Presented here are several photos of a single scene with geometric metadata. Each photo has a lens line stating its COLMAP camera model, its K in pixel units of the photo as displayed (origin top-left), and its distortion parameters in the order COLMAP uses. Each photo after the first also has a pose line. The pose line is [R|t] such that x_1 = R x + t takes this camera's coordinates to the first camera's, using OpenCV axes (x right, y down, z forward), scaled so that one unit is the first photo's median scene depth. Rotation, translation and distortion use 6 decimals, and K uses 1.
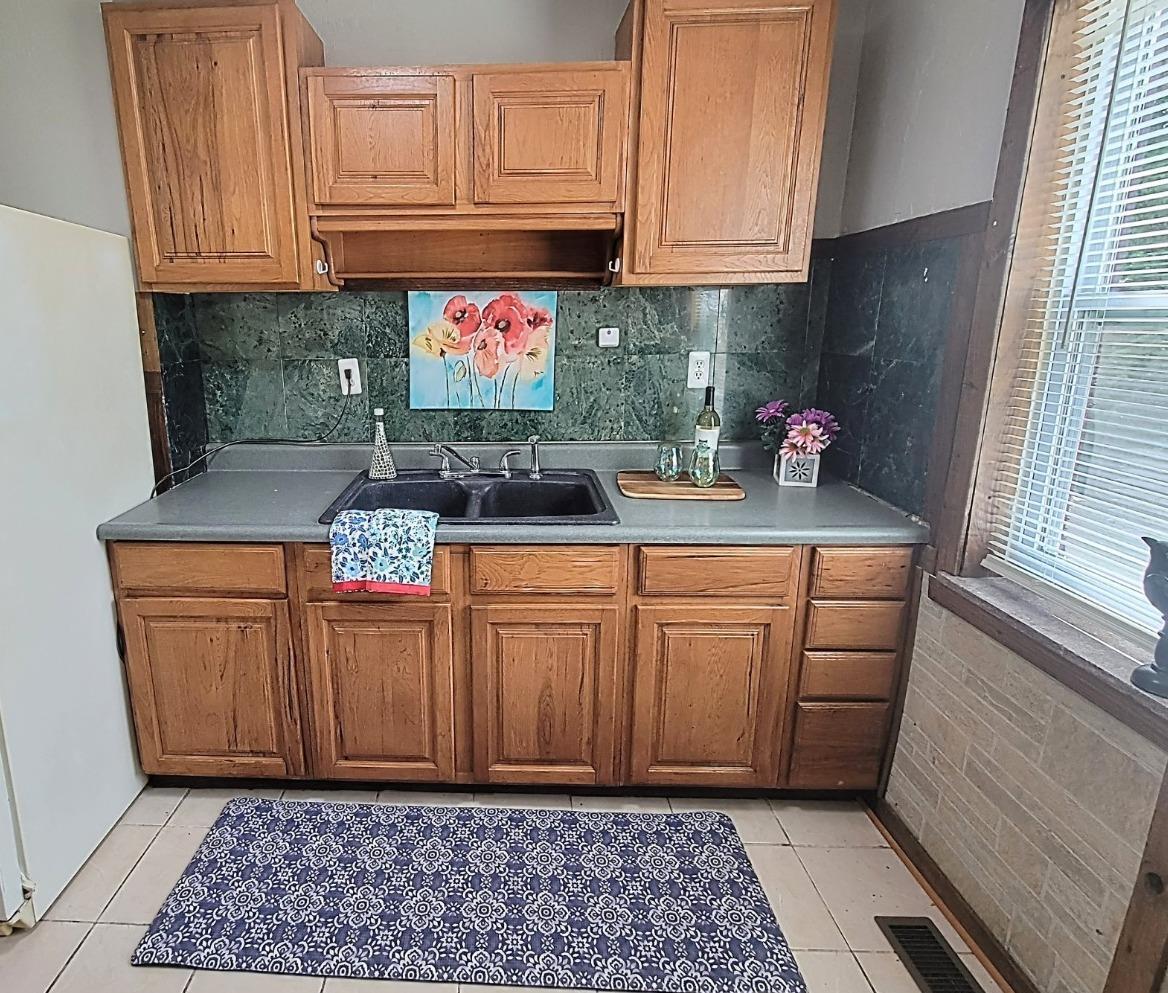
lens RADIAL K [[613.9, 0, 480.9], [0, 613.9, 454.7], [0, 0, 1]] dist [-0.000611, -0.000752]
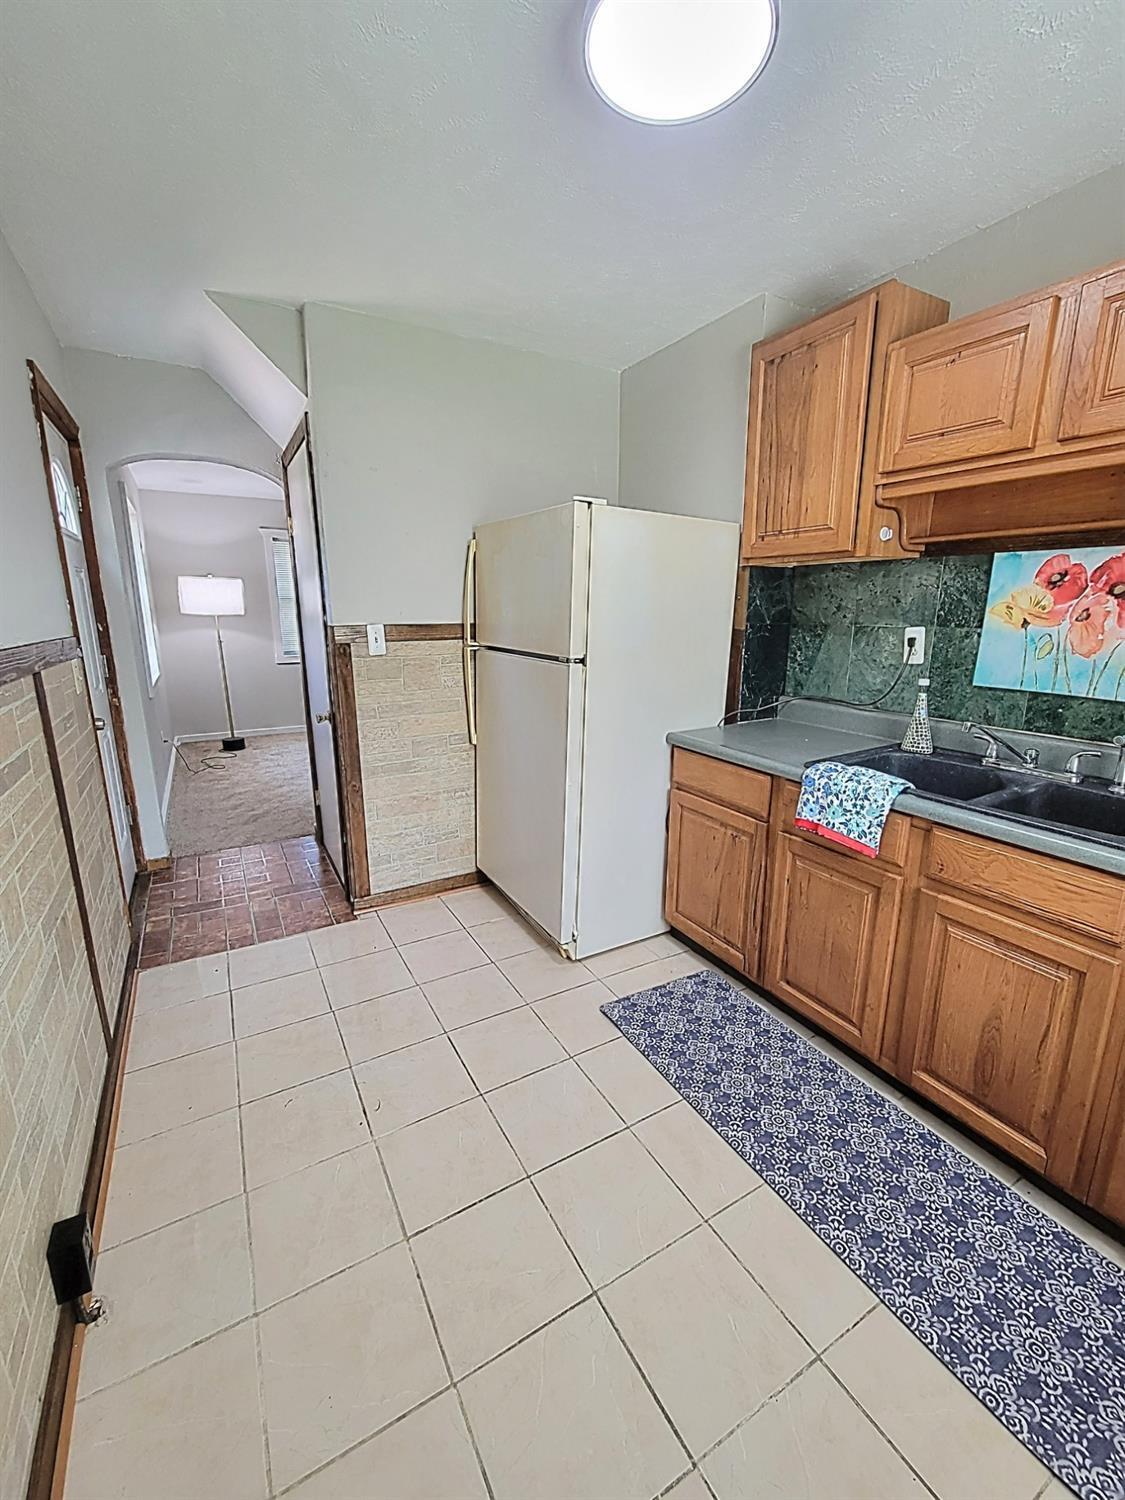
lens RADIAL K [[611.9, 0, 562.5], [0, 611.9, 750.0], [0, 0, 1]] dist [0.001071, -0.000076]
pose [[0.537530, 0.201442, -0.818830, 0.386386], [-0.188999, 0.975123, 0.115821, 0.034569], [0.821791, 0.092501, 0.562231, 0.006338]]
